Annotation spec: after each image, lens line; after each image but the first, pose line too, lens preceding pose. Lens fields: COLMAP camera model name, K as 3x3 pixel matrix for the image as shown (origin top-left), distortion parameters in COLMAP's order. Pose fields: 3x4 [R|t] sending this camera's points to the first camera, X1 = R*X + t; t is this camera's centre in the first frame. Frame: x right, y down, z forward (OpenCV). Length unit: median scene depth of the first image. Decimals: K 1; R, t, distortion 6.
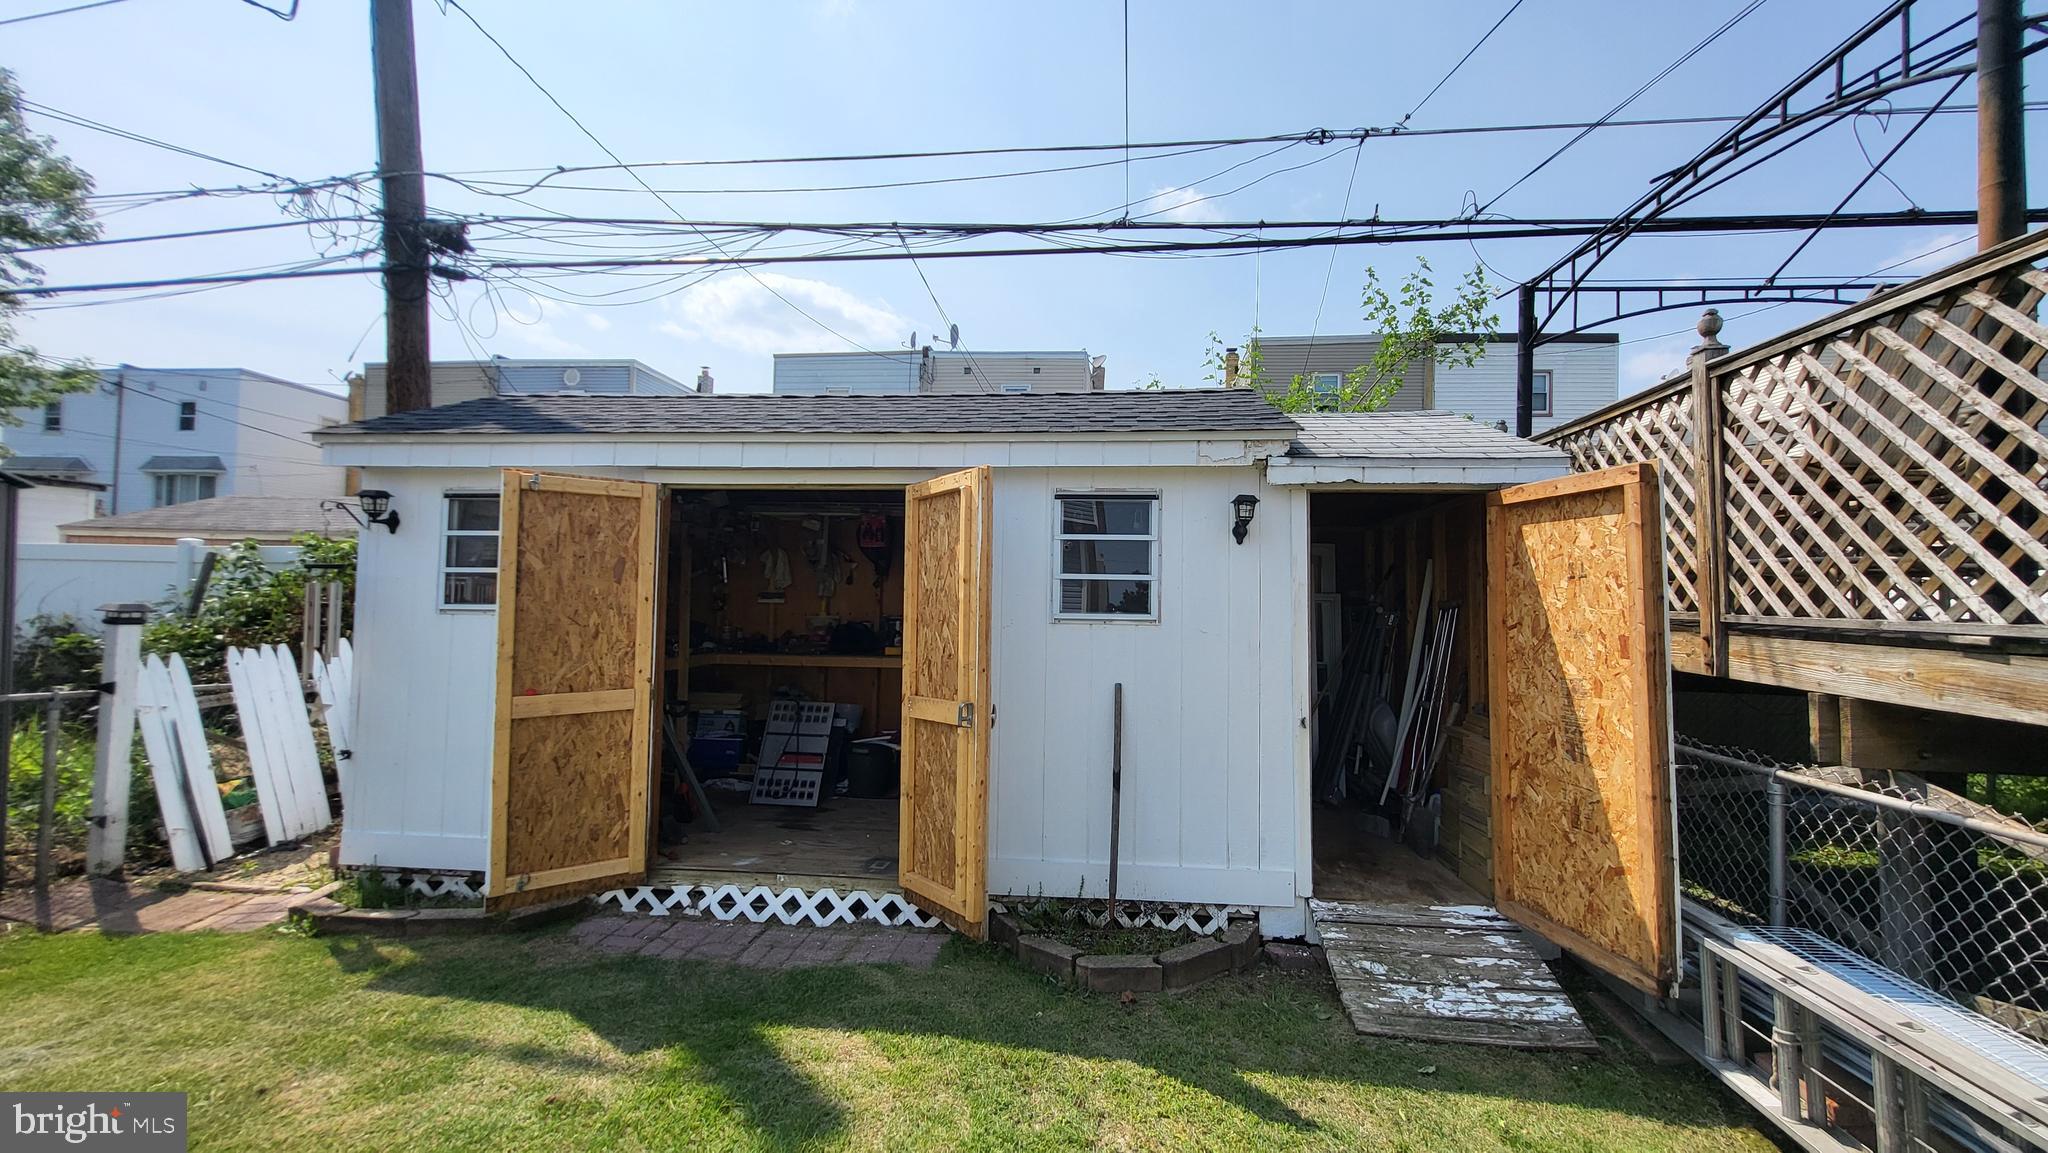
lens RADIAL K [[807.0, 0, 1024.0], [0, 807.0, 576.5], [0, 0, 1]] dist [-0.004087, 0.000248]
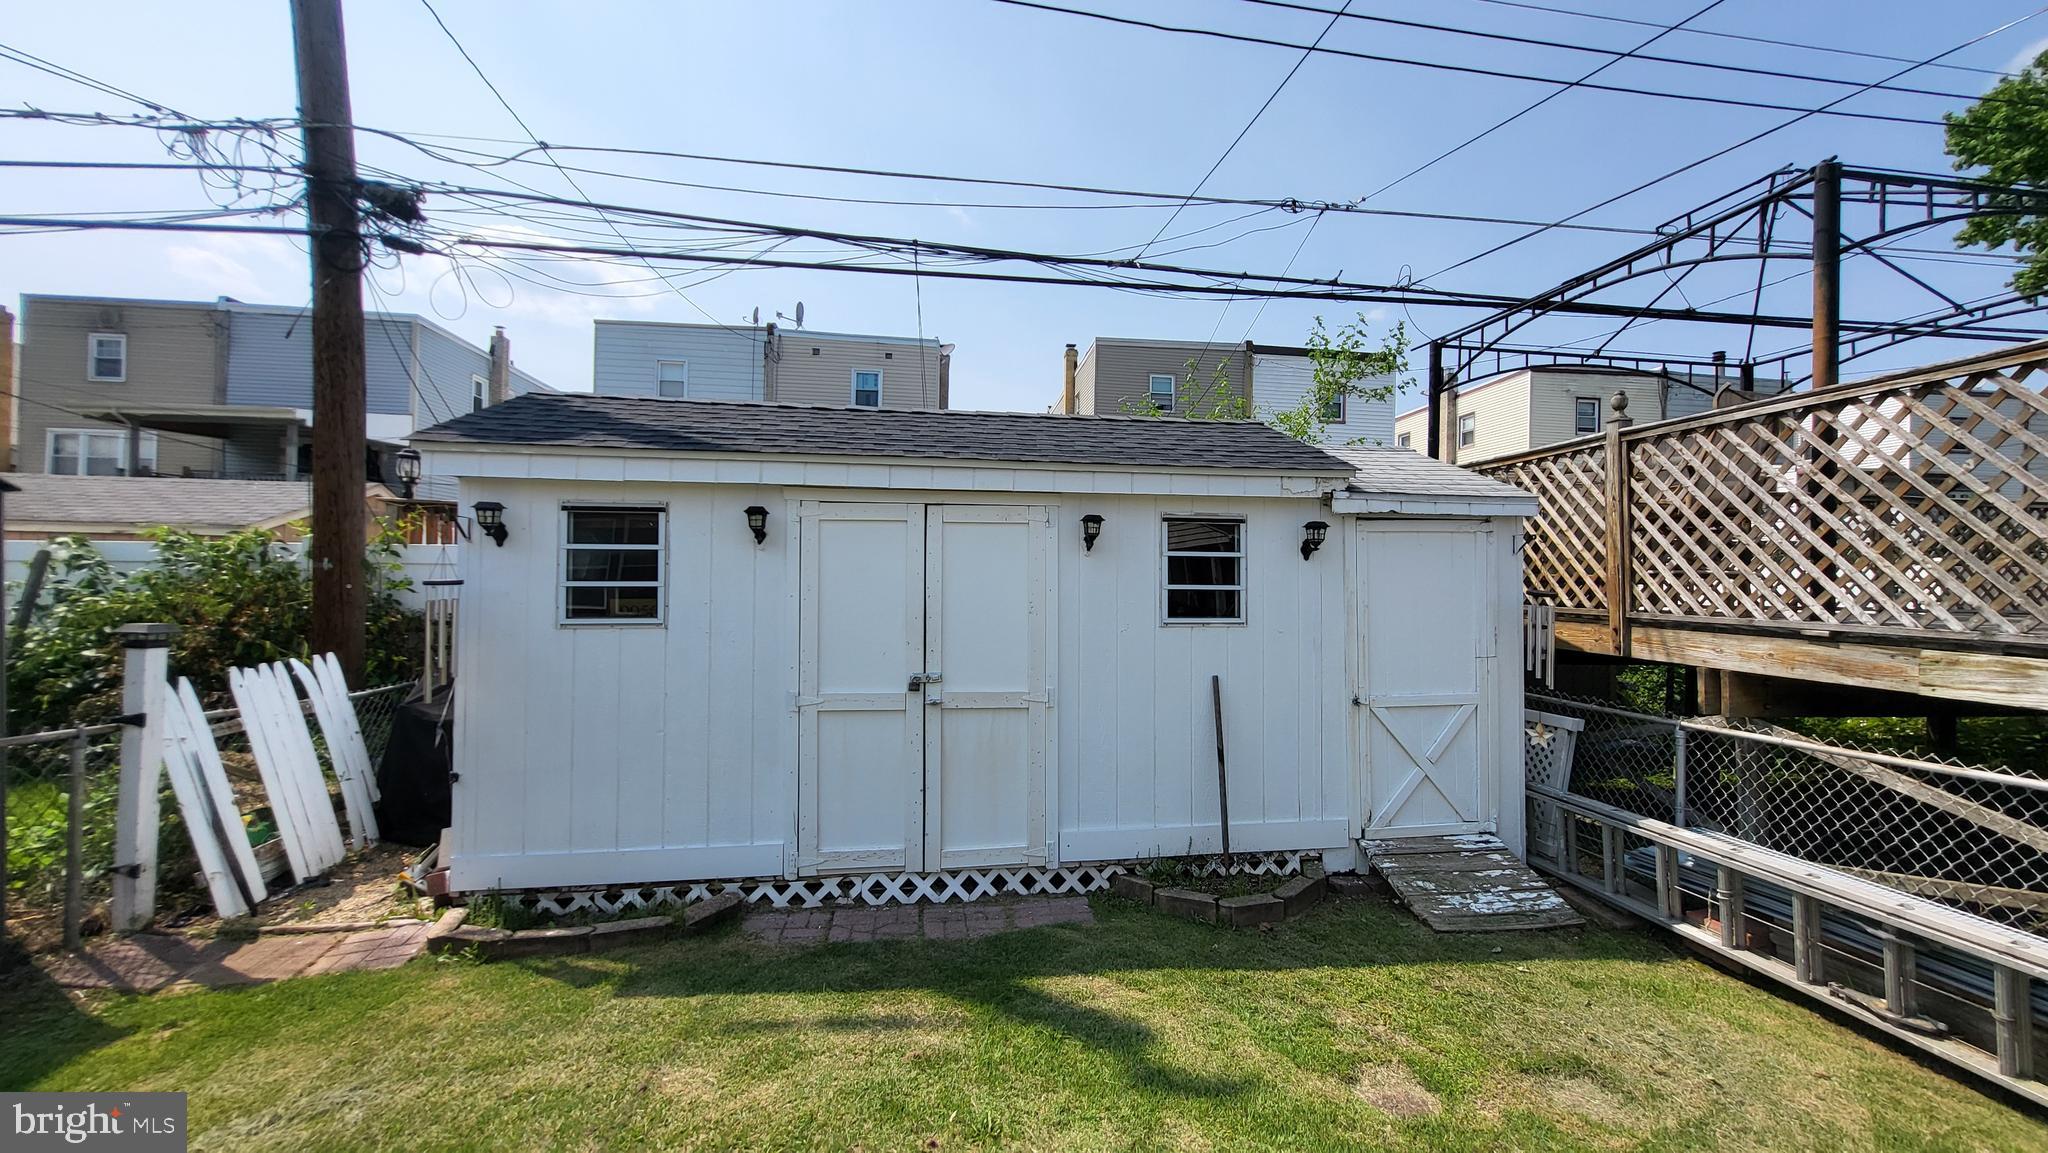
lens RADIAL K [[805.5, 0, 1032.0], [0, 805.5, 574.1], [0, 0, 1]] dist [-0.001841, -0.000390]
pose [[0.970628, -0.004563, 0.240540, -0.424282], [-0.000011, 0.999819, 0.019013, -0.040551], [-0.240584, -0.018457, 0.970453, -0.095051]]
